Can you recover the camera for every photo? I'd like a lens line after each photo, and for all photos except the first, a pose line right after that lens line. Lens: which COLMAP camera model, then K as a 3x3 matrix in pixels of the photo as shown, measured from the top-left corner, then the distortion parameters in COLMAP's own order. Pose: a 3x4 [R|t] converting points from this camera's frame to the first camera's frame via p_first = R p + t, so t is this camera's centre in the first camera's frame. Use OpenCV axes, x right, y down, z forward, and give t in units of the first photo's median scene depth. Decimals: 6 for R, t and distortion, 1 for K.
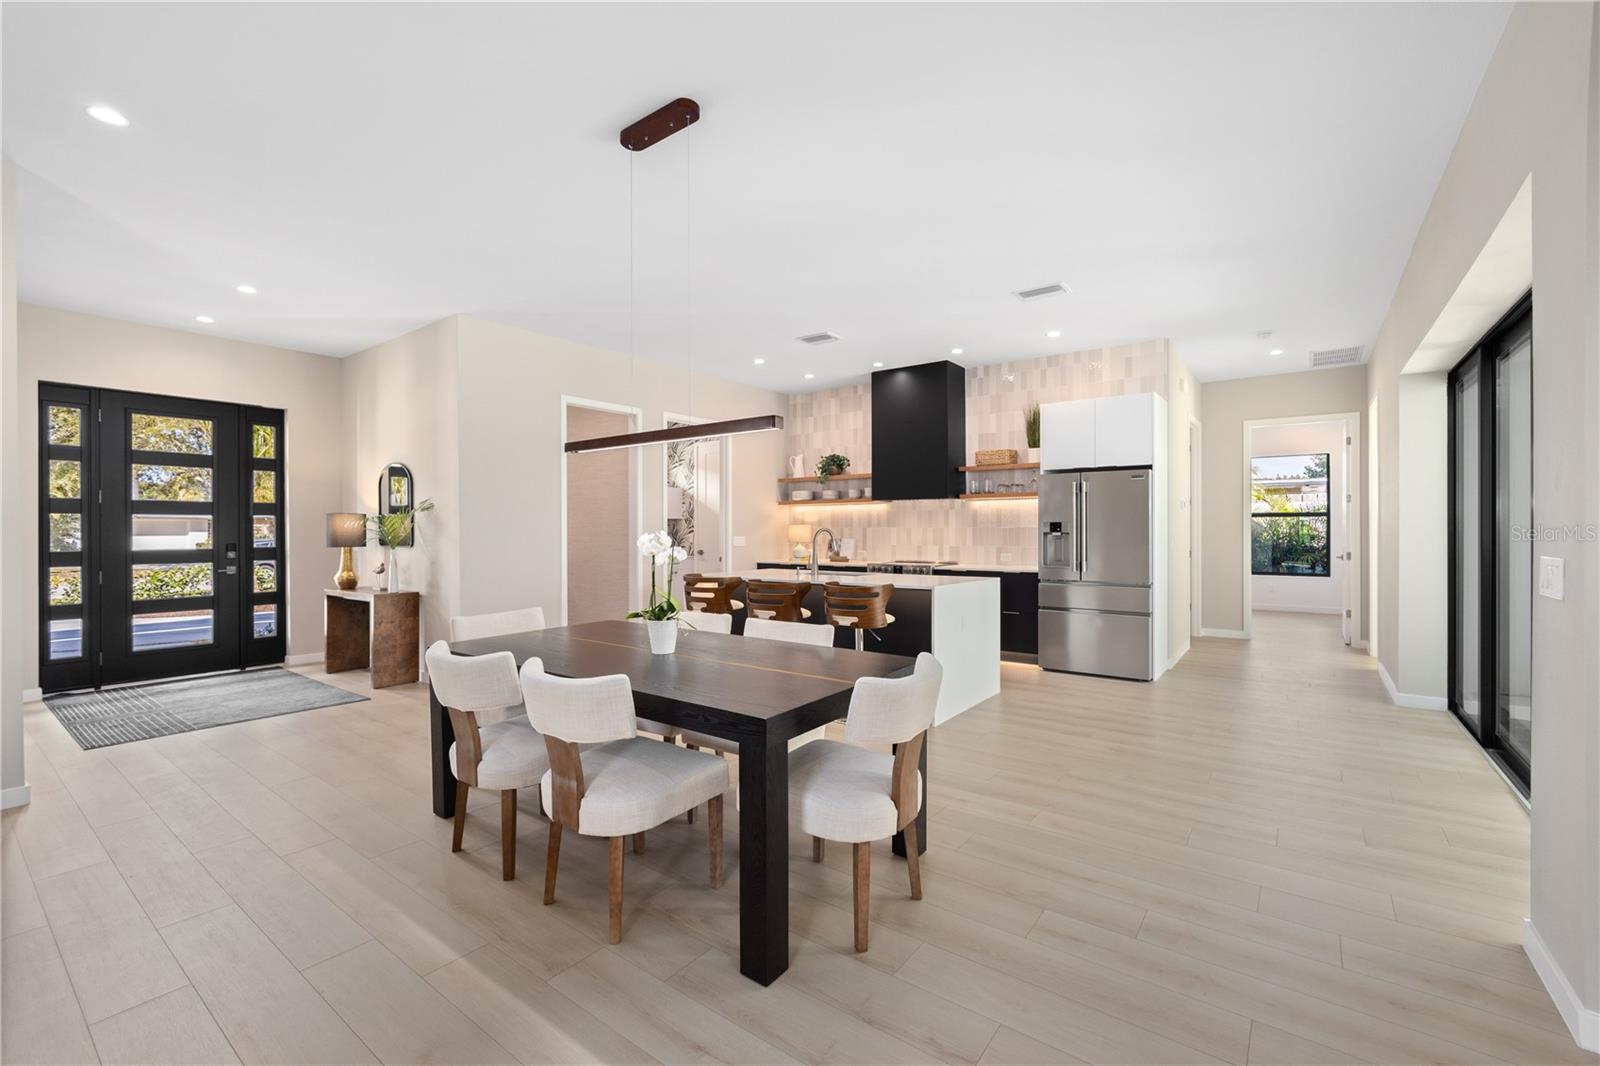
lens RADIAL K [[683.8, 0, 788.1], [0, 683.8, 529.6], [0, 0, 1]] dist [-0.007679, 0.001183]
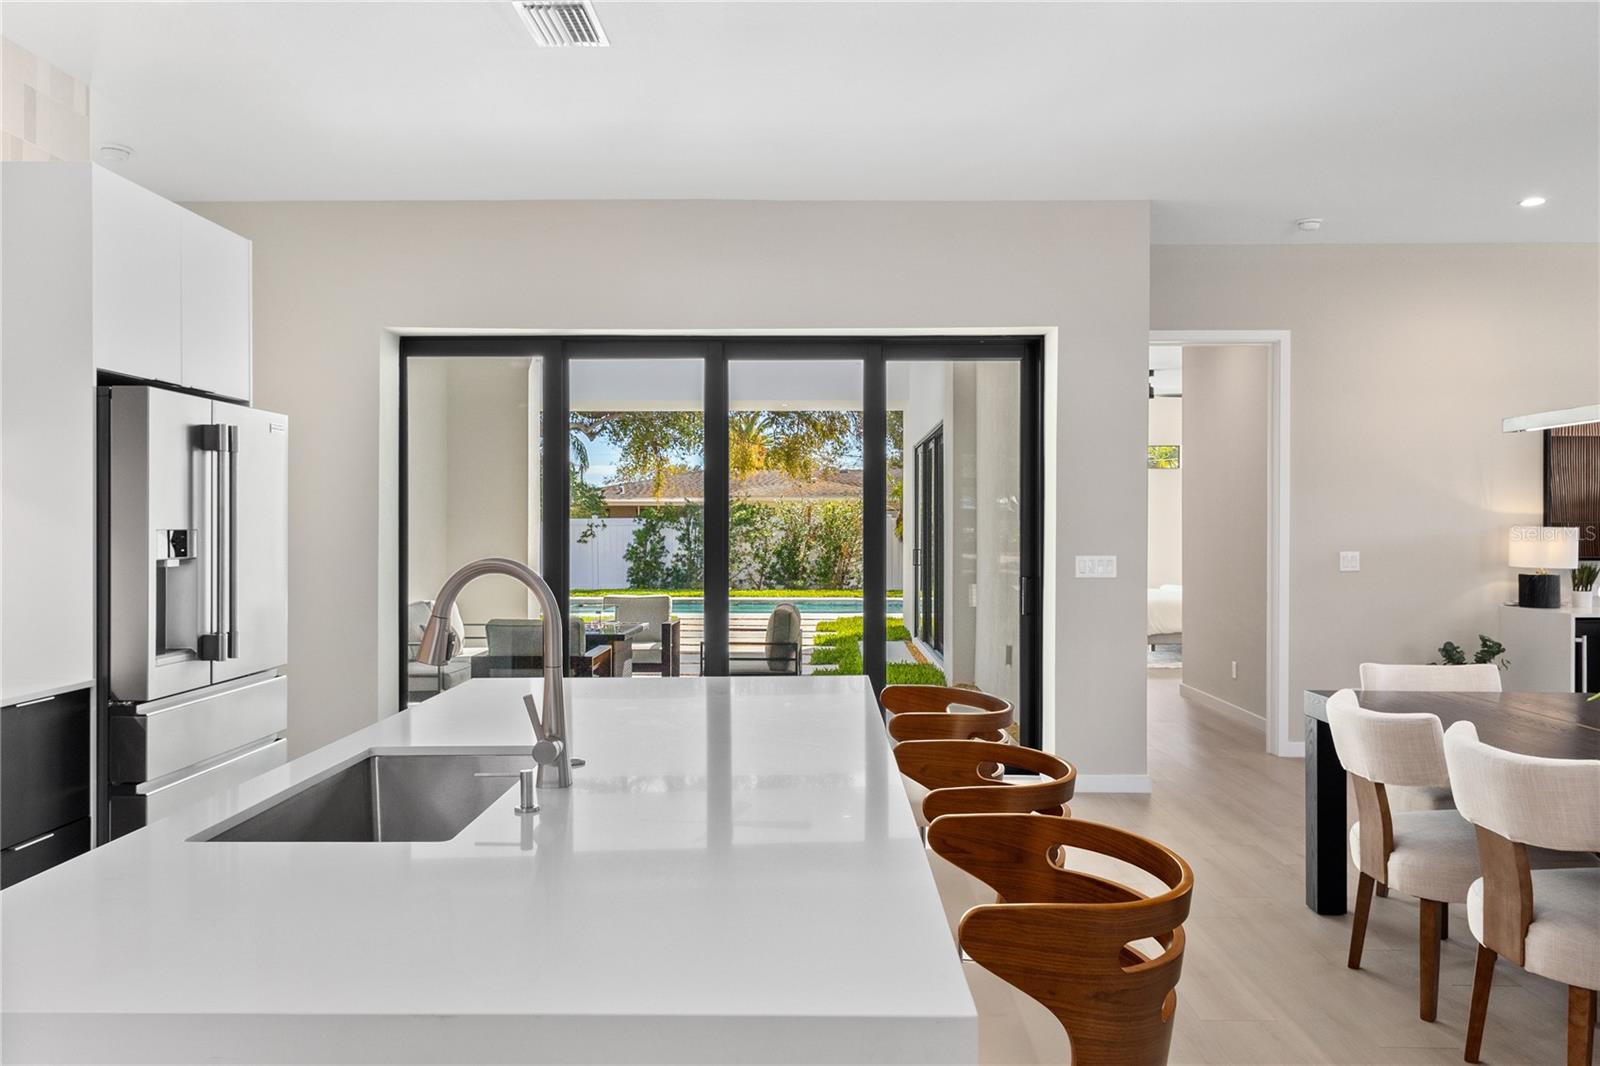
lens RADIAL K [[1154.8, 0, 800.3], [0, 1154.8, 529.2], [0, 0, 1]] dist [0.006399, 0.001095]
pose [[-0.601677, 0.002654, 0.798735, -0.208380], [0.007007, 0.999974, 0.001956, -0.006867], [-0.798708, 0.006773, -0.601680, 0.840008]]
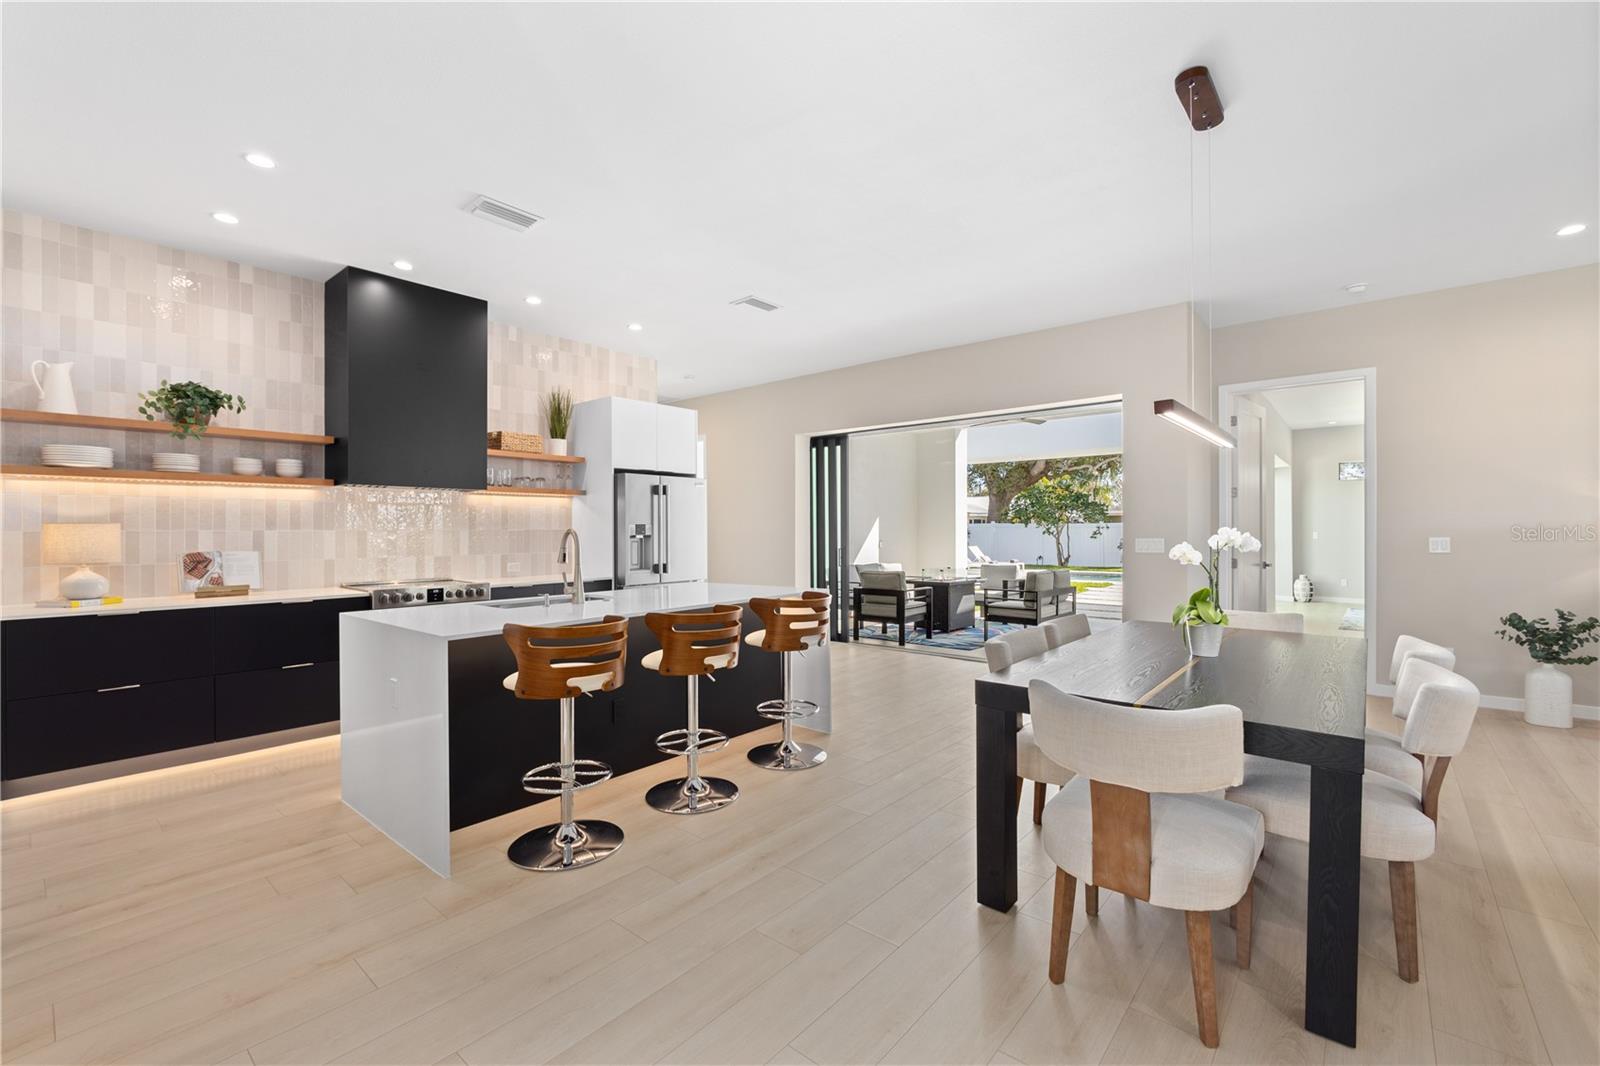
lens RADIAL K [[683.8, 0, 804.4], [0, 683.8, 533.0], [0, 0, 1]] dist [-0.007679, 0.001183]
pose [[0.046541, 0.003041, 0.998912, -0.422142], [0.010733, 0.999936, -0.003544, 0.006304], [-0.998859, 0.010886, 0.046506, 0.553187]]
